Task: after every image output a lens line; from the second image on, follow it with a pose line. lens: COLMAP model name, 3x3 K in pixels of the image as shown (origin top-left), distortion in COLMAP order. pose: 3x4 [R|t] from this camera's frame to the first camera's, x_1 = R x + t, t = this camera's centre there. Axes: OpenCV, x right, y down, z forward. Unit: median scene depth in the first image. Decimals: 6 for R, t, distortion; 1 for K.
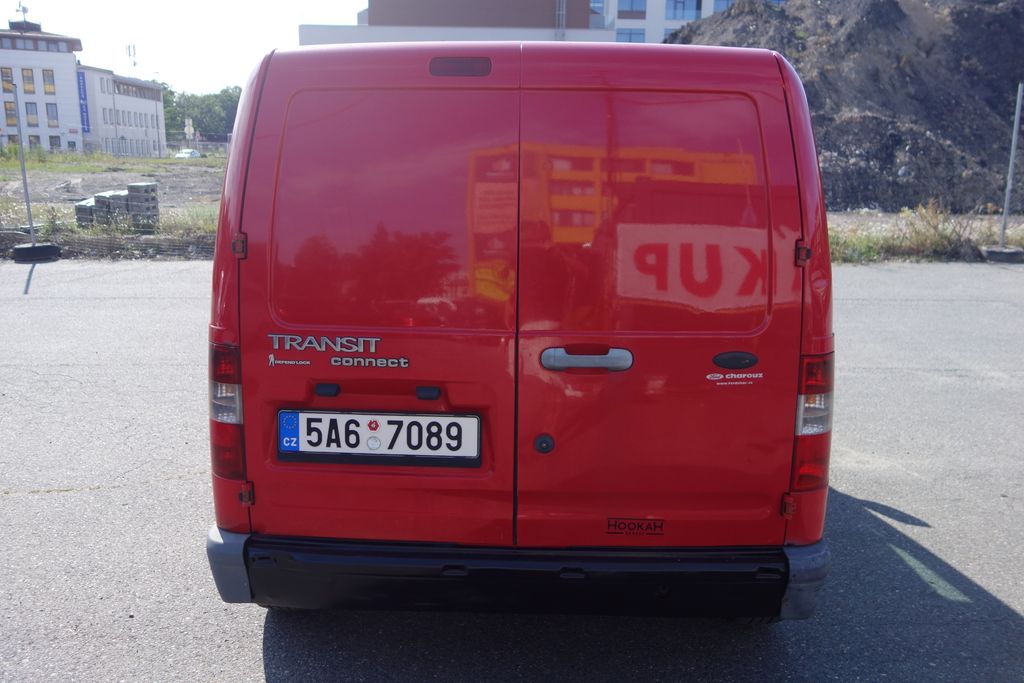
lens RADIAL K [[815.7, 0, 508.5], [0, 815.7, 342.2], [0, 0, 1]] dist [0.010875, -0.006450]
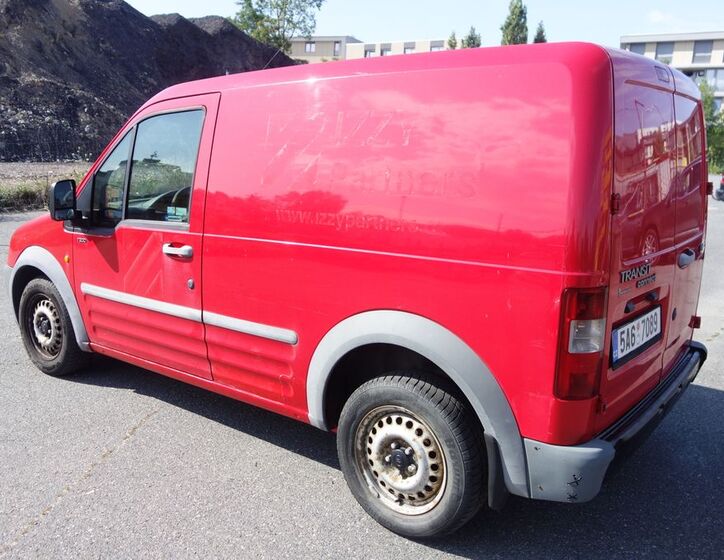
lens RADIAL K [[669.5, 0, 371.7], [0, 669.5, 280.4], [0, 0, 1]] dist [0.001293, -0.009587]
pose [[0.584735, -0.157130, 0.795861, -0.106099], [0.141571, 0.985772, 0.090610, -0.011357], [-0.798776, 0.059688, 0.598661, 0.053454]]
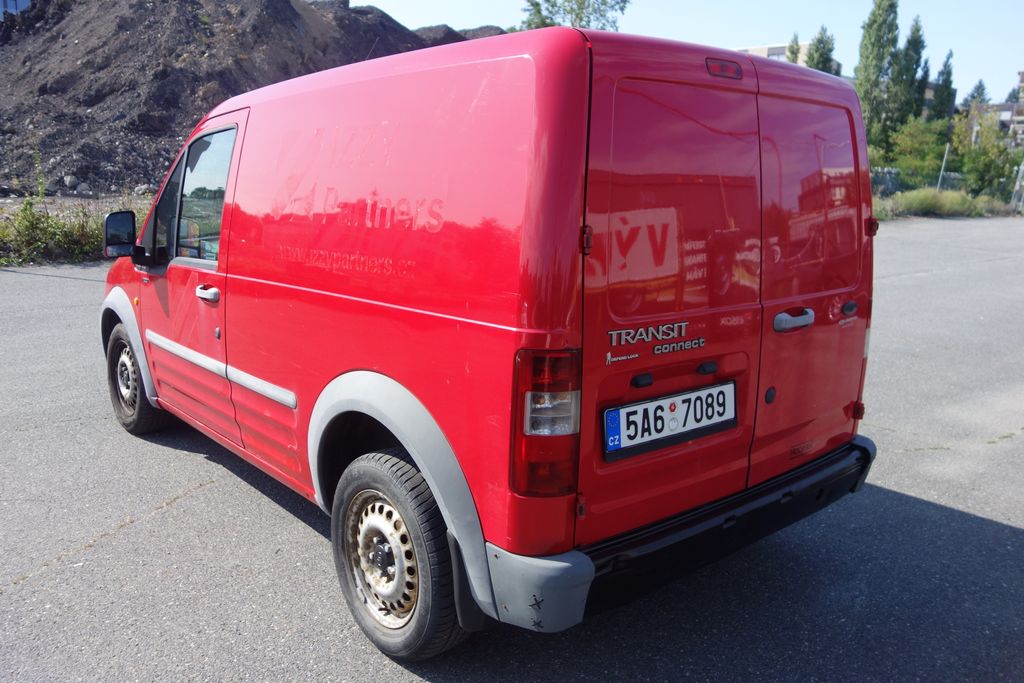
lens RADIAL K [[818.1, 0, 517.7], [0, 818.1, 339.6], [0, 0, 1]] dist [-0.001149, 0.004510]
pose [[0.738244, -0.127202, 0.662431, -0.079677], [0.119070, 0.991212, 0.057638, -0.005377], [-0.663941, 0.036325, 0.746902, 0.028251]]
